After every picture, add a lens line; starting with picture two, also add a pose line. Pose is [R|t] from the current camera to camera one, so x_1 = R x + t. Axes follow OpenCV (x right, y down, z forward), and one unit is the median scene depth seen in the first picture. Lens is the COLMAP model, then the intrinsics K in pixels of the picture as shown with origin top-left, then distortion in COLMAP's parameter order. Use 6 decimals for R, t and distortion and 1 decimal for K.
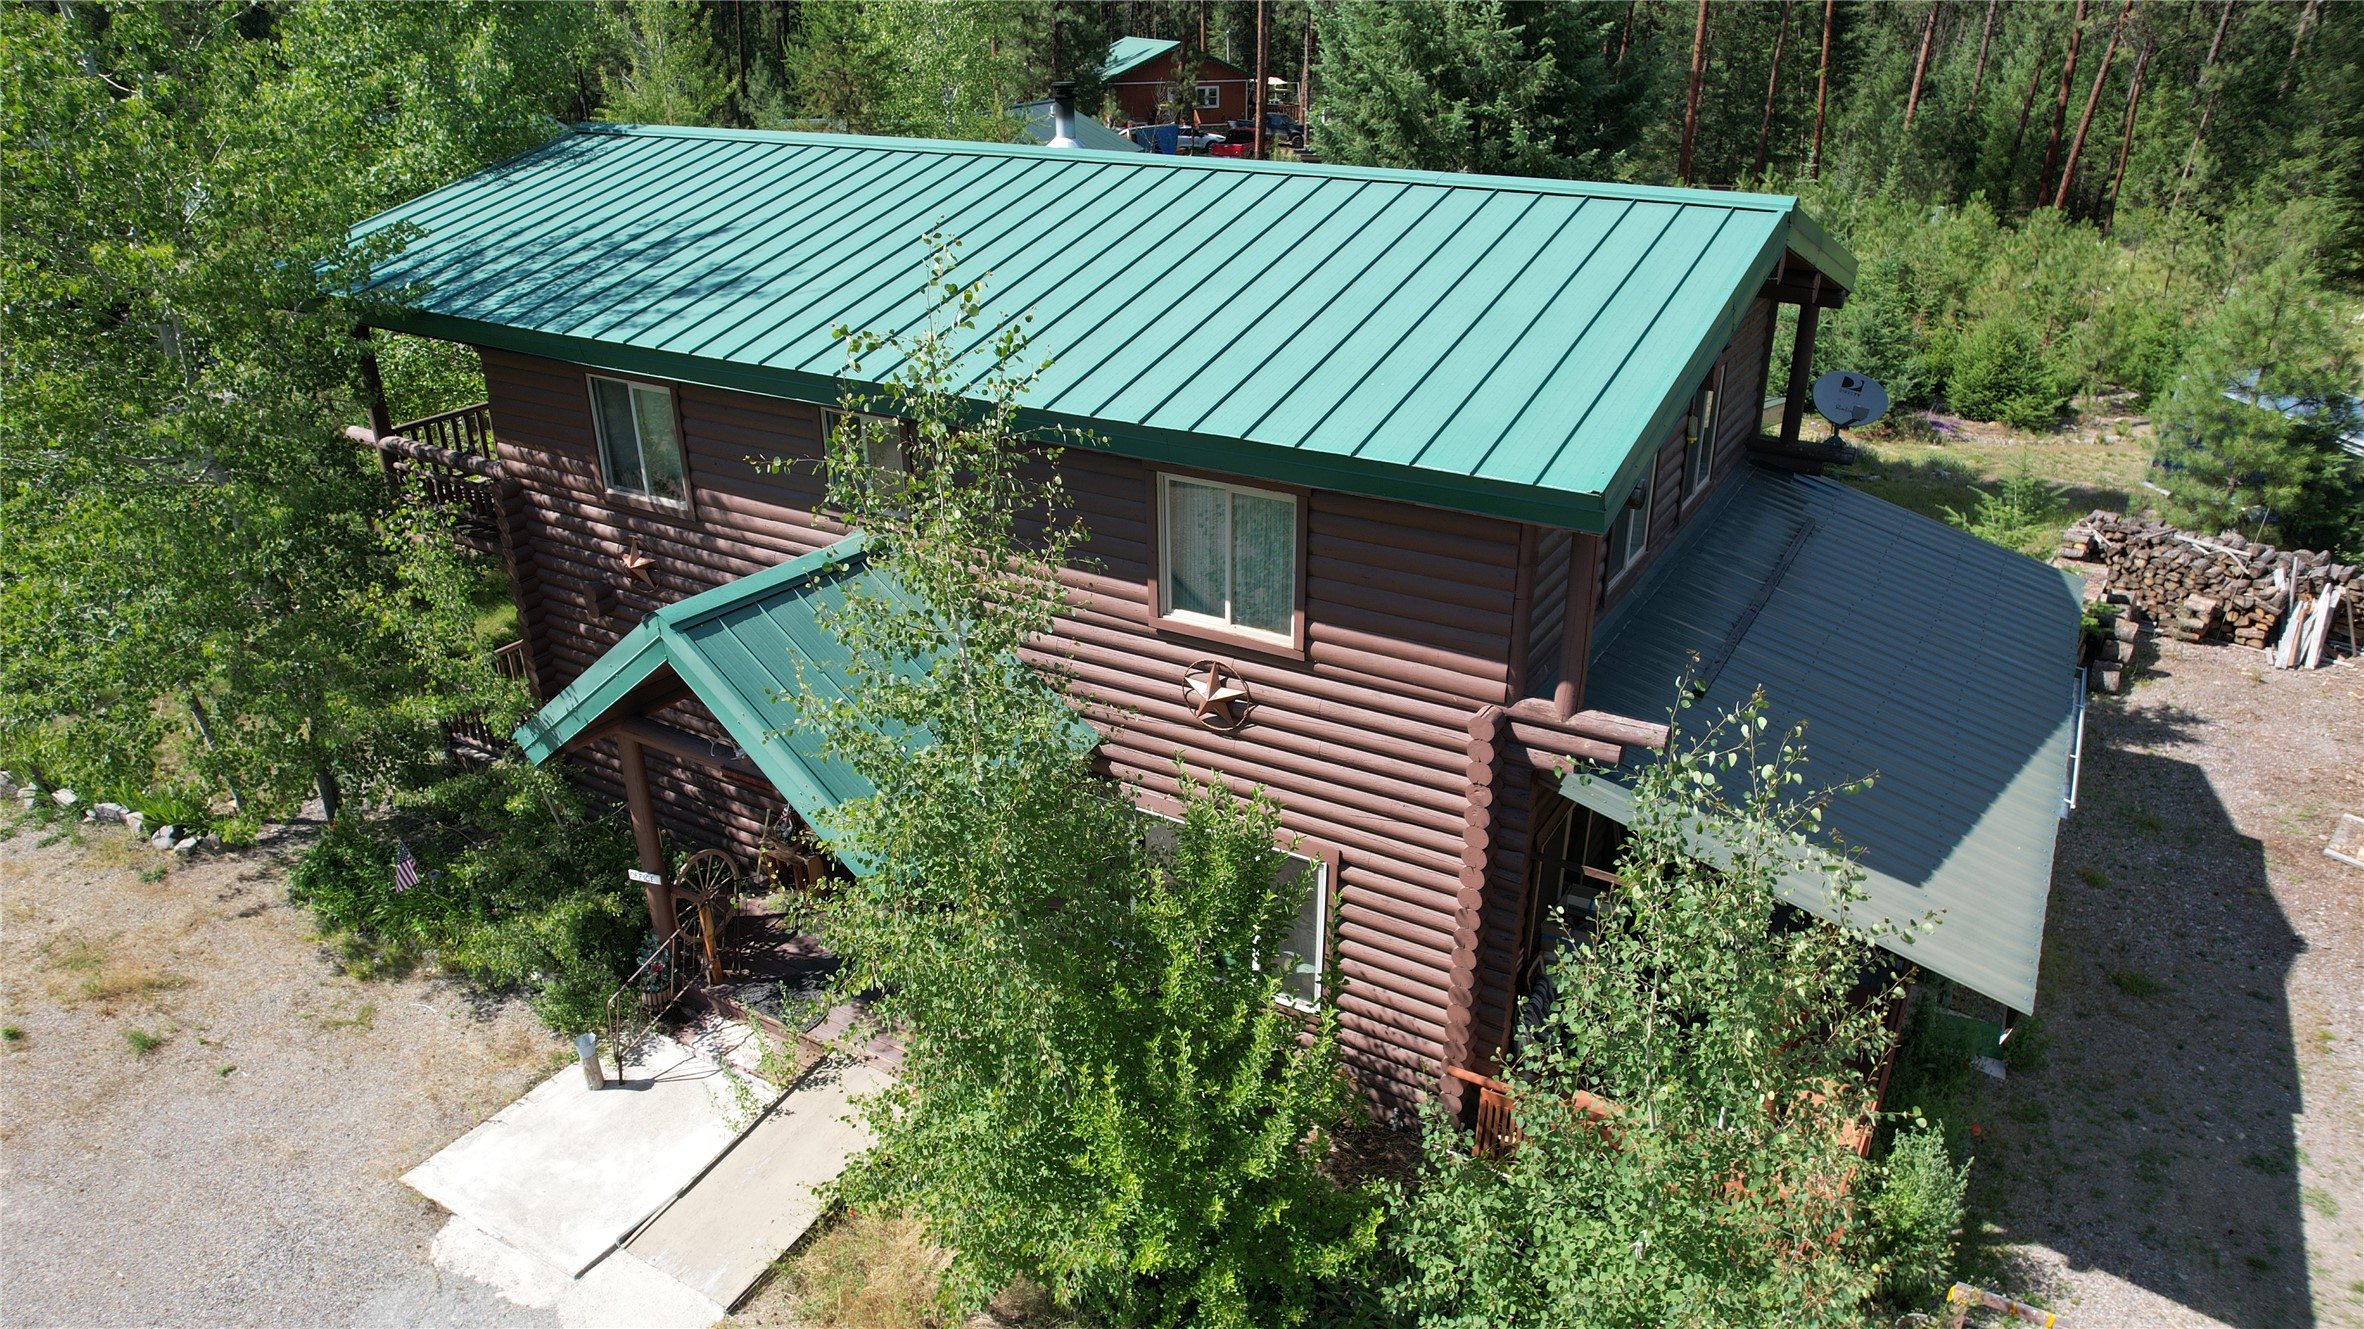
lens RADIAL K [[1523.6, 0, 1176.6], [0, 1523.6, 680.8], [0, 0, 1]] dist [-0.078932, 0.074960]
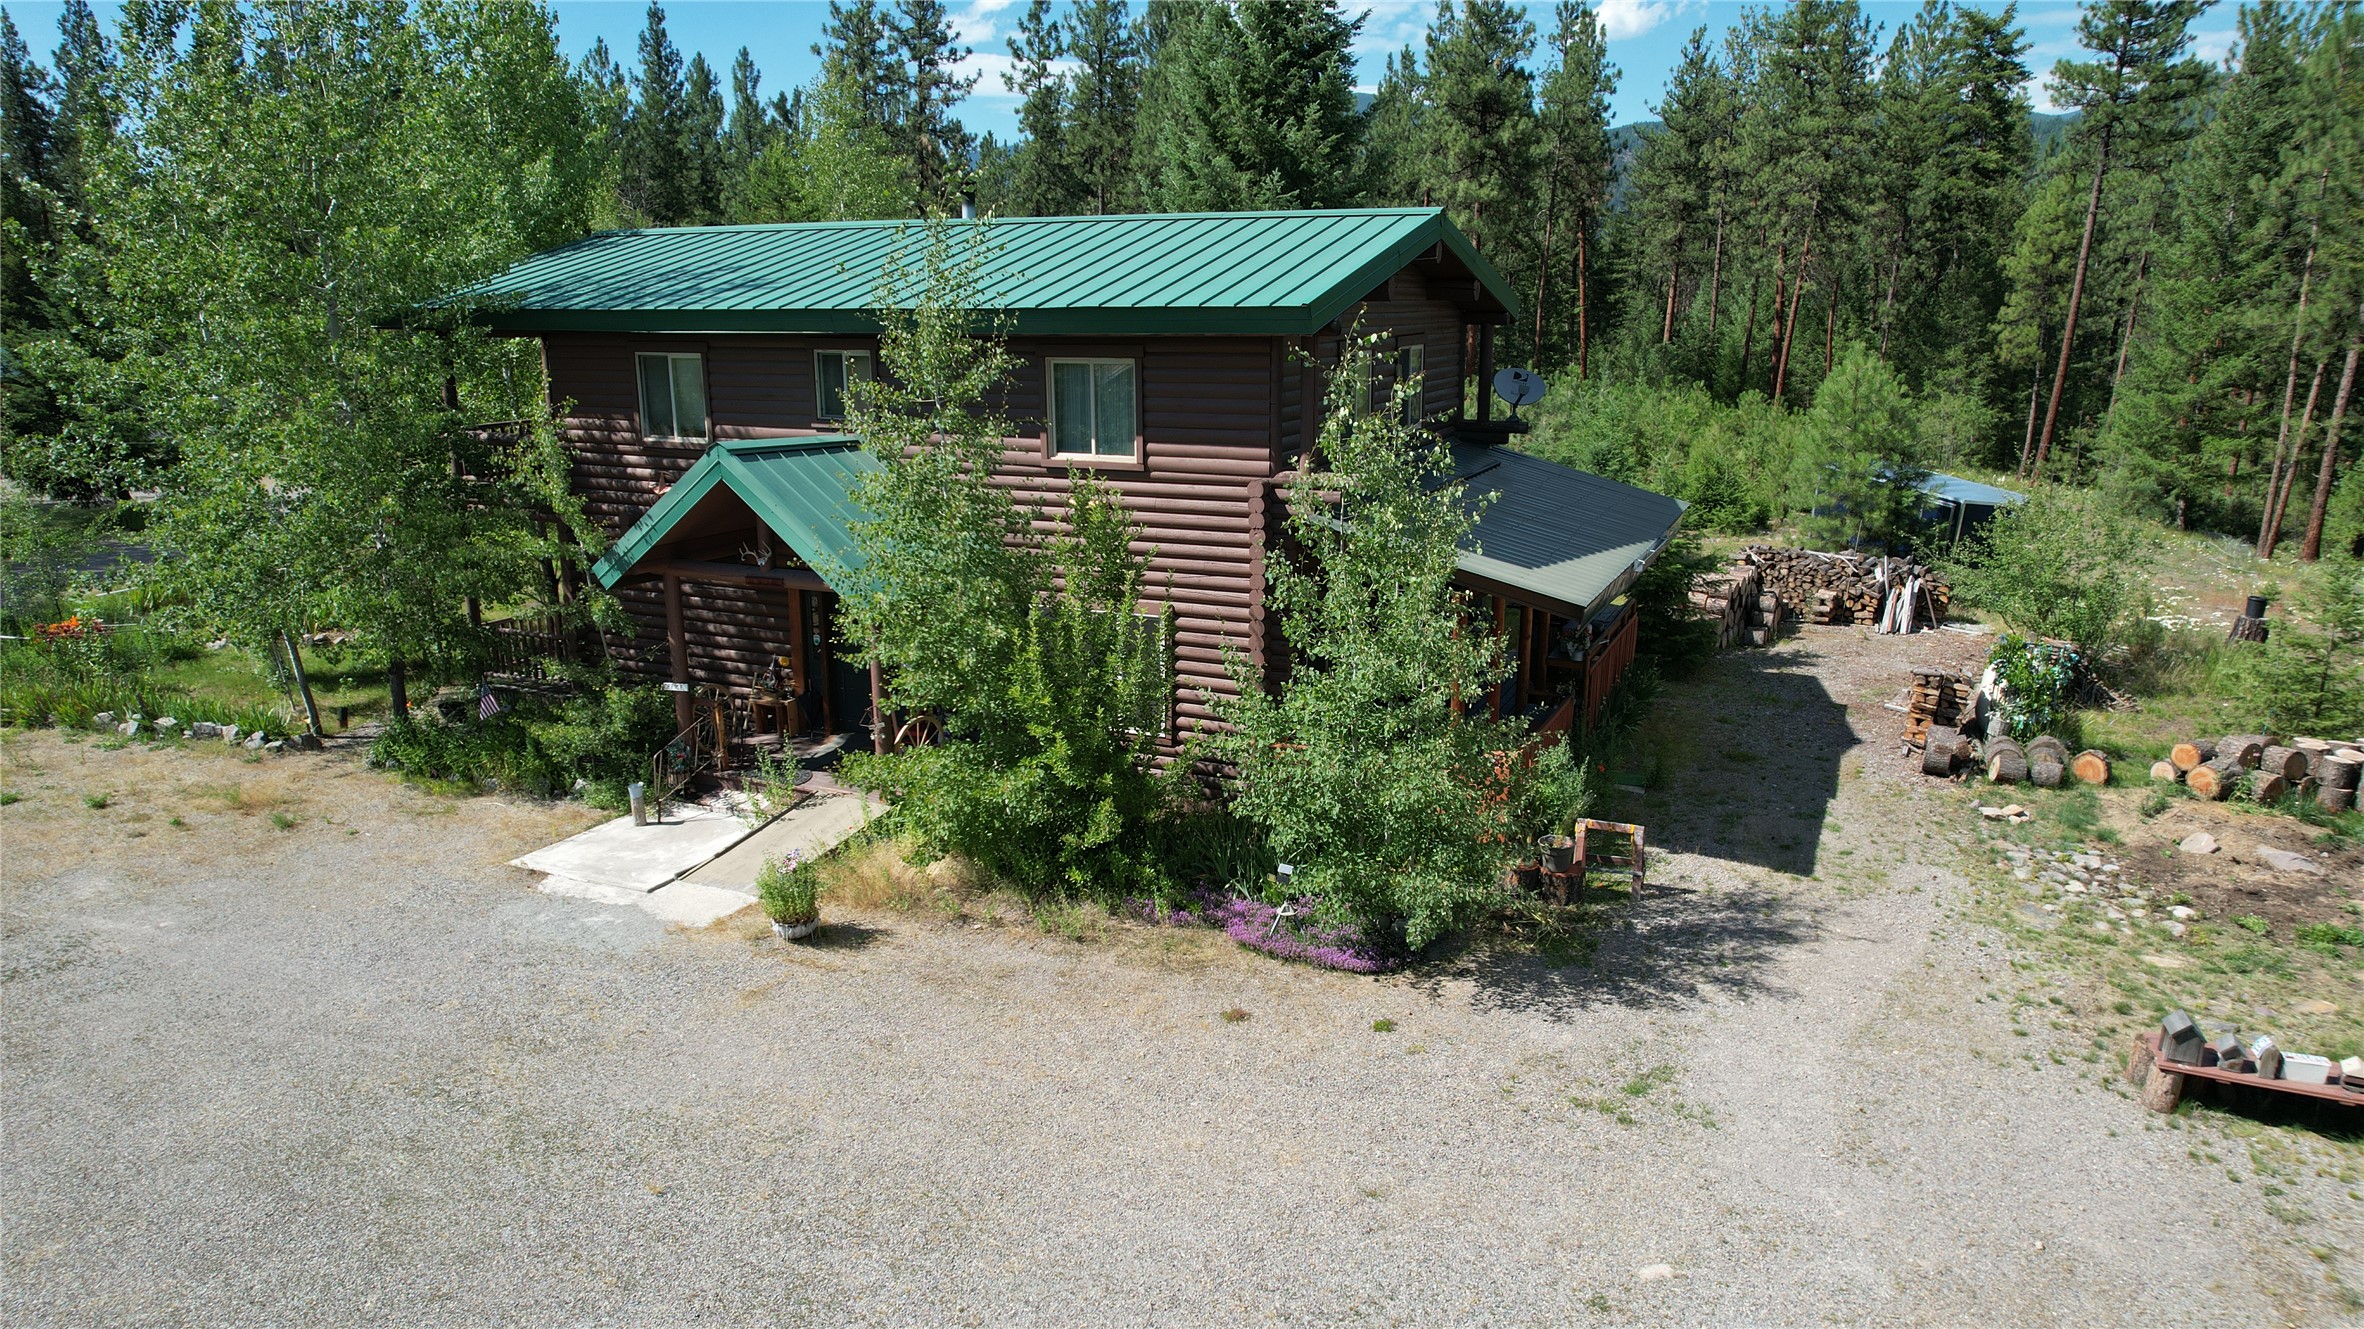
lens RADIAL K [[1523.6, 0, 1181.3], [0, 1523.6, 667.1], [0, 0, 1]] dist [-0.078932, 0.074960]
pose [[0.994955, -0.022247, 0.097829, -0.026923], [0.040581, 0.981016, -0.189635, 0.376280], [-0.091753, 0.192648, 0.976969, -0.377920]]
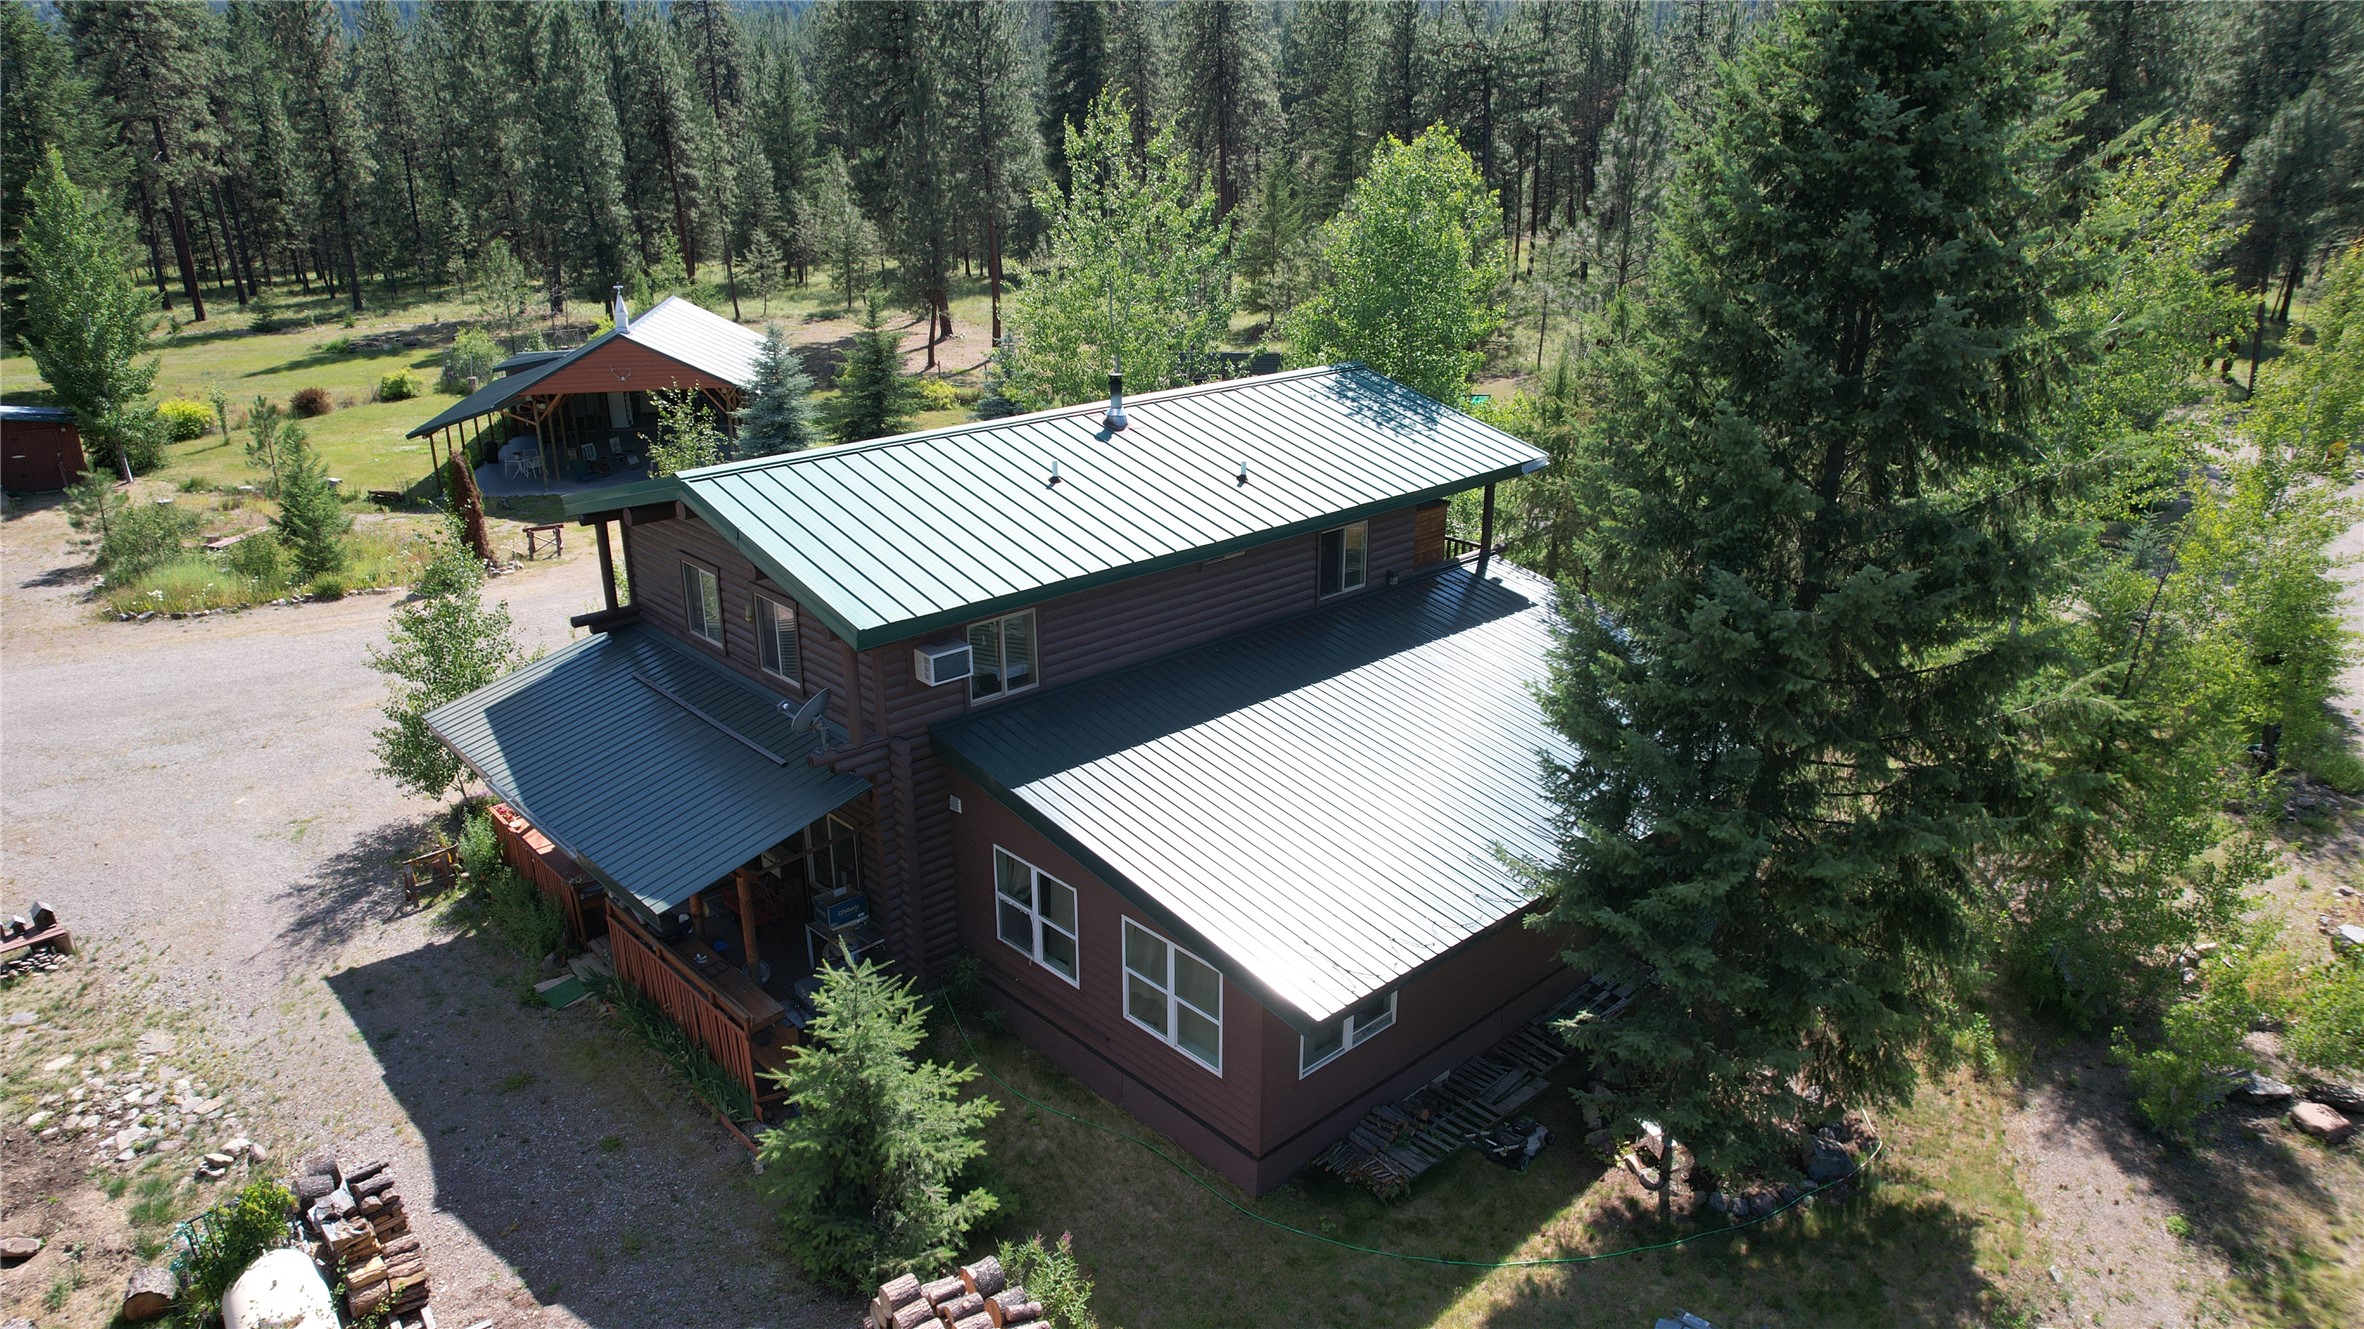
lens RADIAL K [[1523.6, 0, 1199.2], [0, 1523.6, 670.8], [0, 0, 1]] dist [-0.078932, 0.074960]
pose [[-0.272542, 0.349462, -0.896436, 1.611728], [-0.400917, 0.805717, 0.435987, -0.984018], [0.874635, 0.478222, -0.079487, 1.510484]]
